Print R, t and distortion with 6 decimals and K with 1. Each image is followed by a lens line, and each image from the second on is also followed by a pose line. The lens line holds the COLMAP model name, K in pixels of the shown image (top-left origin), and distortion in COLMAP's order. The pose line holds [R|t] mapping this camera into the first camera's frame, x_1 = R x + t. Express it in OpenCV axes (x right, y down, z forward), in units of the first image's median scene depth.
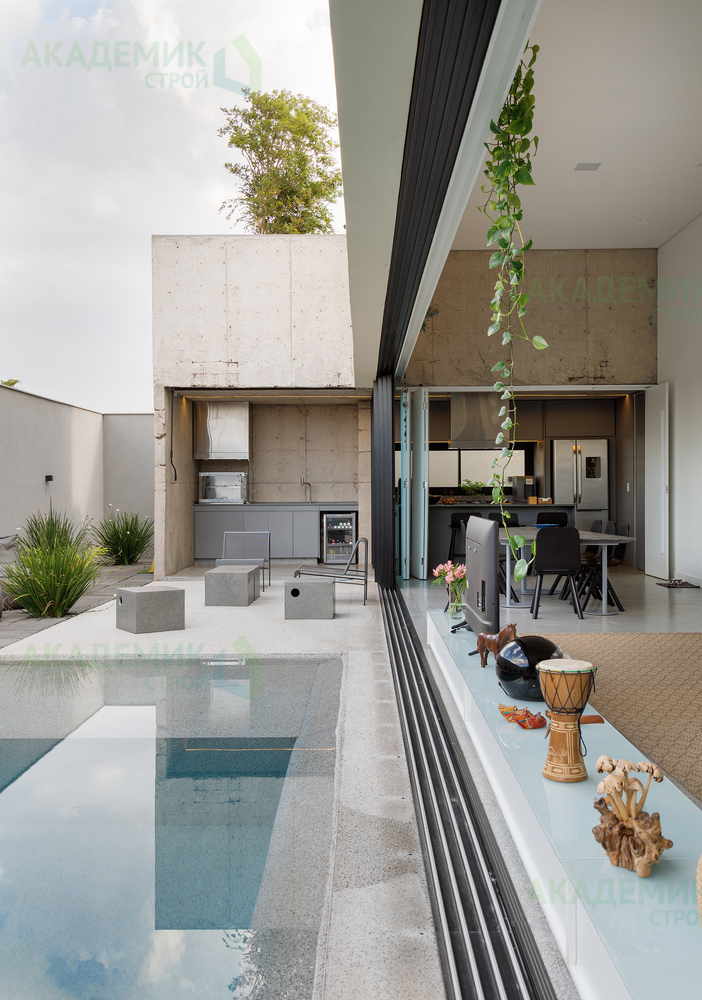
lens RADIAL K [[995.7, 0, 355.1], [0, 995.7, 489.3], [0, 0, 1]] dist [0.018693, -0.010729]
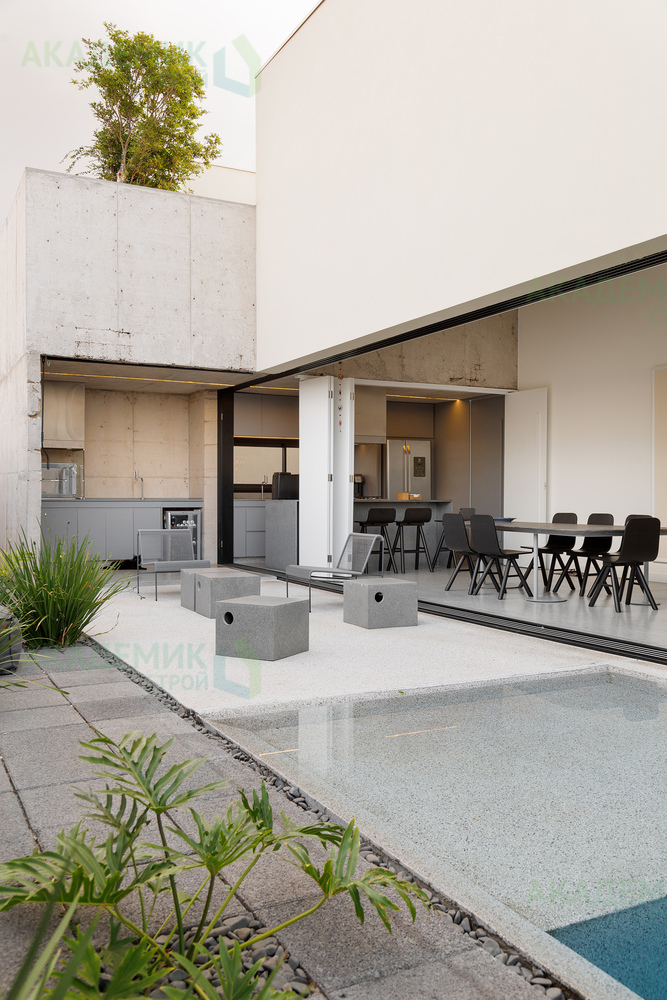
lens RADIAL K [[862.1, 0, 333.5], [0, 862.1, 500.0], [0, 0, 1]] dist [-0.002846, -0.000231]
pose [[0.888120, 0.005726, 0.459576, -0.301609], [-0.007528, 0.999969, 0.002089, 0.013889], [-0.459550, -0.005315, 0.888136, 0.256751]]
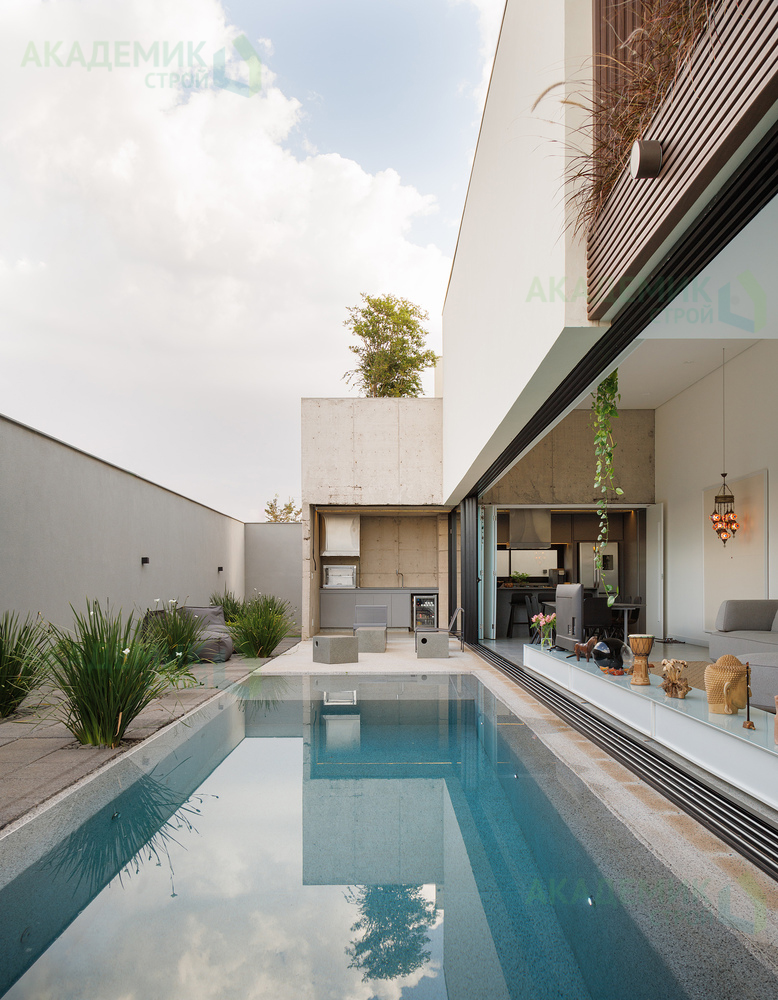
lens RADIAL K [[854.1, 0, 390.7], [0, 854.1, 583.2], [0, 0, 1]] dist [-0.018046, -0.002075]
pose [[0.999946, 0.002800, 0.010034, -0.087297], [-0.002755, 0.999986, -0.004417, 0.014920], [-0.010046, 0.004389, 0.999940, -0.217067]]
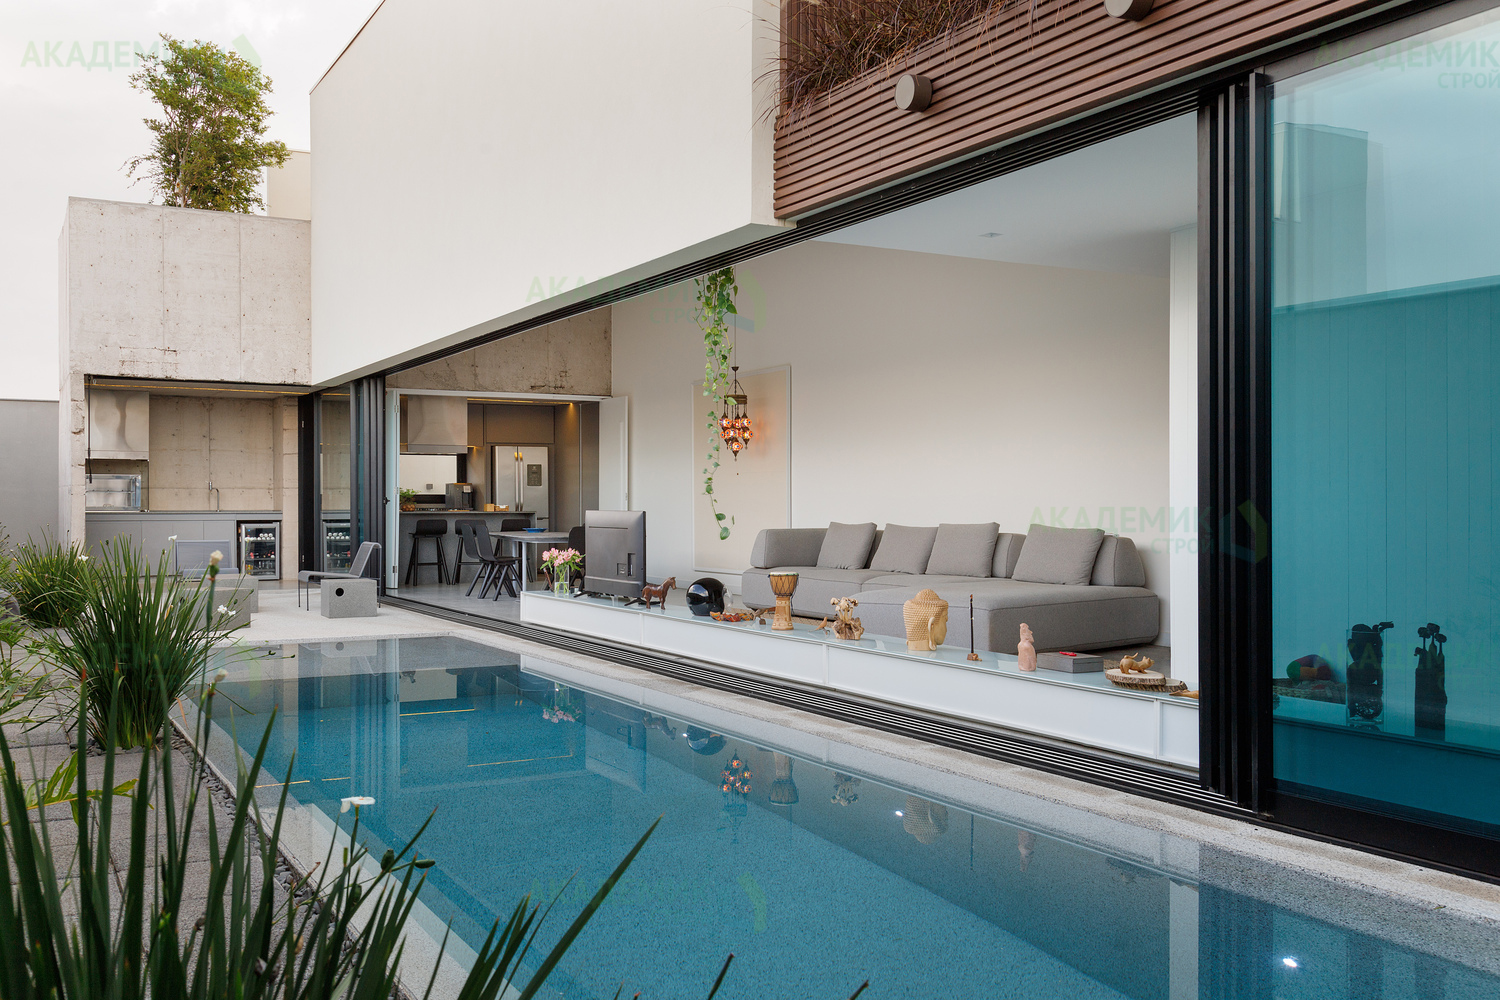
lens RADIAL K [[1353.1, 0, 747.8], [0, 1353.1, 504.9], [0, 0, 1]] dist [0.000565, 0.000027]
pose [[0.869300, 0.003923, 0.494270, -0.269499], [-0.003508, 0.999992, -0.001766, 0.010180], [-0.494273, -0.000199, 0.869307, -0.298426]]
